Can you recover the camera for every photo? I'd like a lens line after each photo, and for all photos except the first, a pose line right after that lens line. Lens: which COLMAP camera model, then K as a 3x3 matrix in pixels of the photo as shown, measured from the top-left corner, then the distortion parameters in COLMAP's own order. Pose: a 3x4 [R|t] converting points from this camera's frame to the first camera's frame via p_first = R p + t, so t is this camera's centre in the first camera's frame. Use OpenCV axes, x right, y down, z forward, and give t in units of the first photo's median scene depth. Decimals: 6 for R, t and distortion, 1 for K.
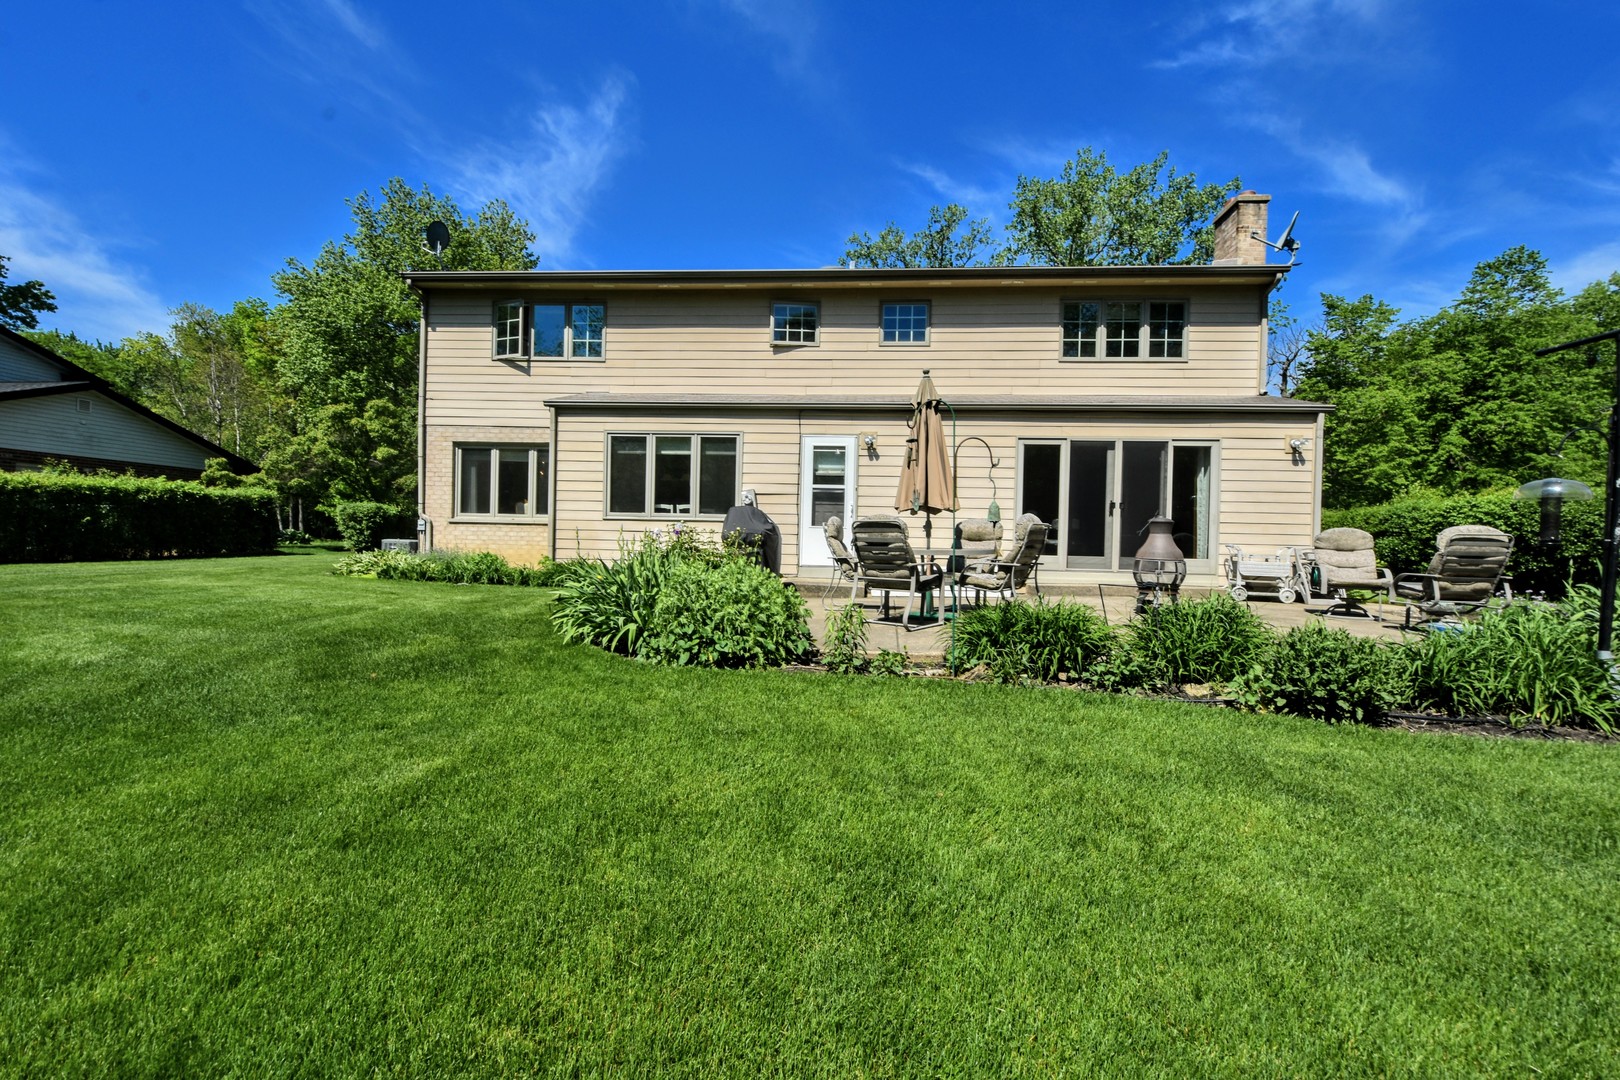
lens RADIAL K [[683.1, 0, 810.4], [0, 683.1, 541.4], [0, 0, 1]] dist [0.000476, -0.000020]
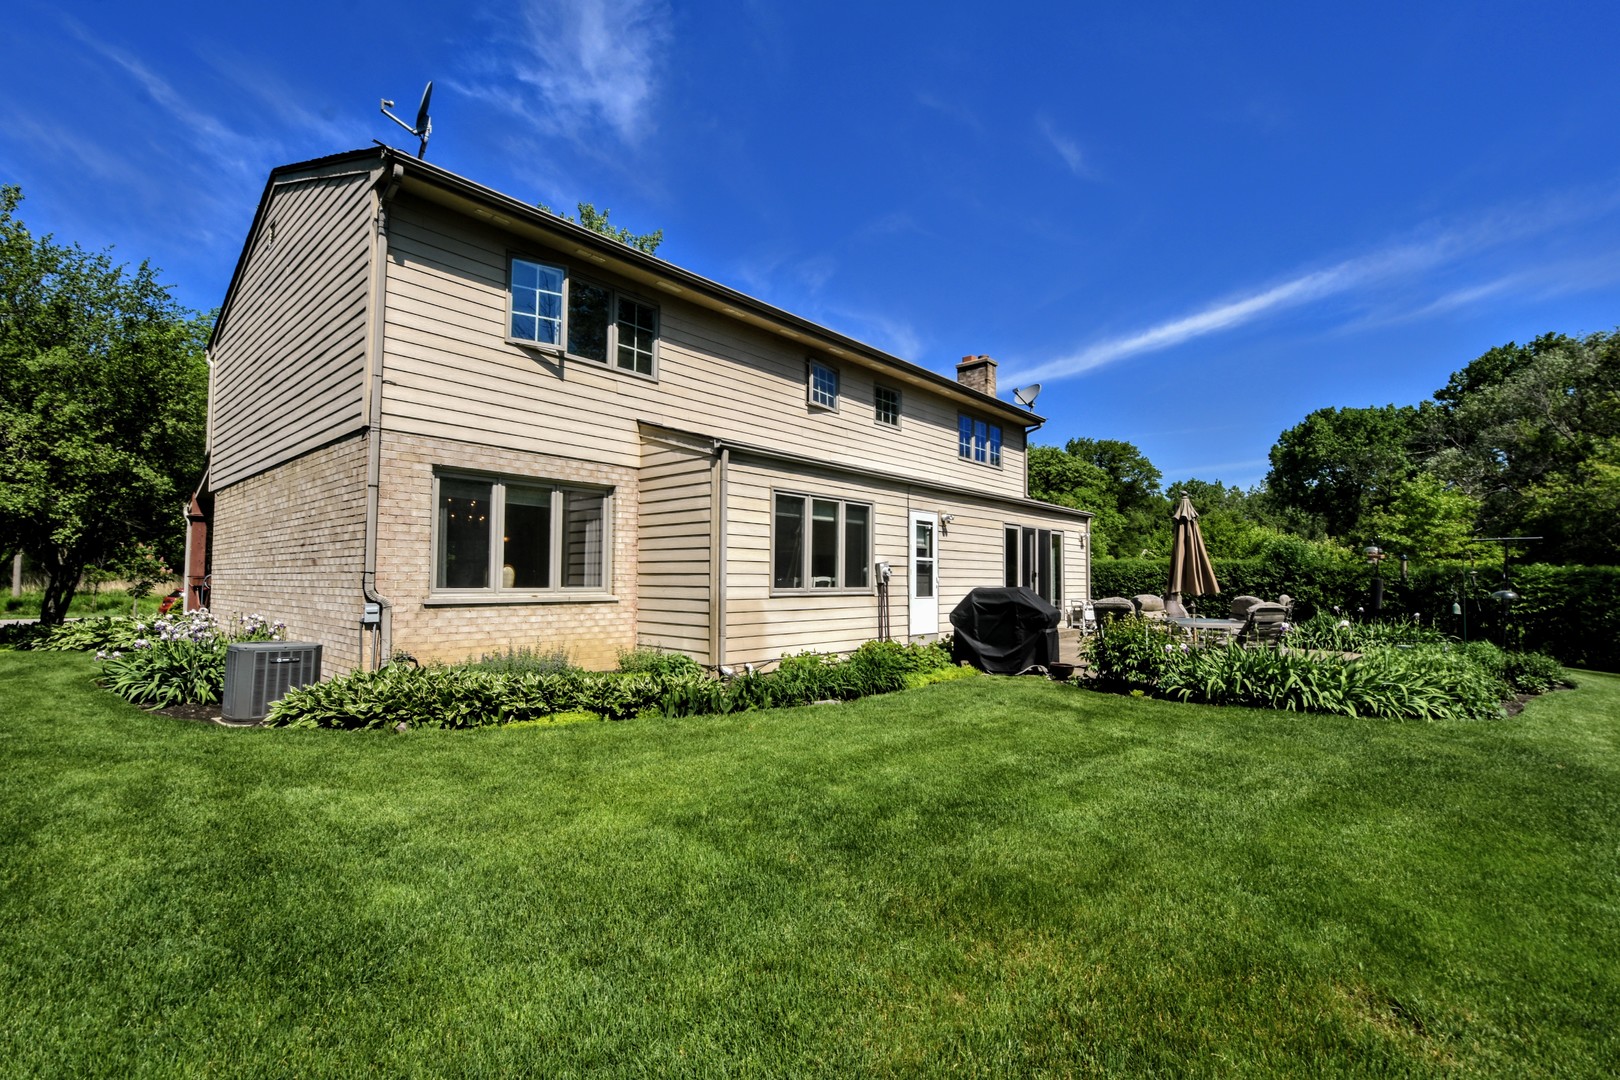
lens RADIAL K [[710.3, 0, 810.6], [0, 710.3, 542.7], [0, 0, 1]] dist [0.000029, -0.000020]
pose [[0.614079, 0.026185, 0.788810, -0.851258], [0.012108, 0.999019, -0.042588, -0.054120], [-0.789152, 0.035703, 0.613160, 0.410376]]
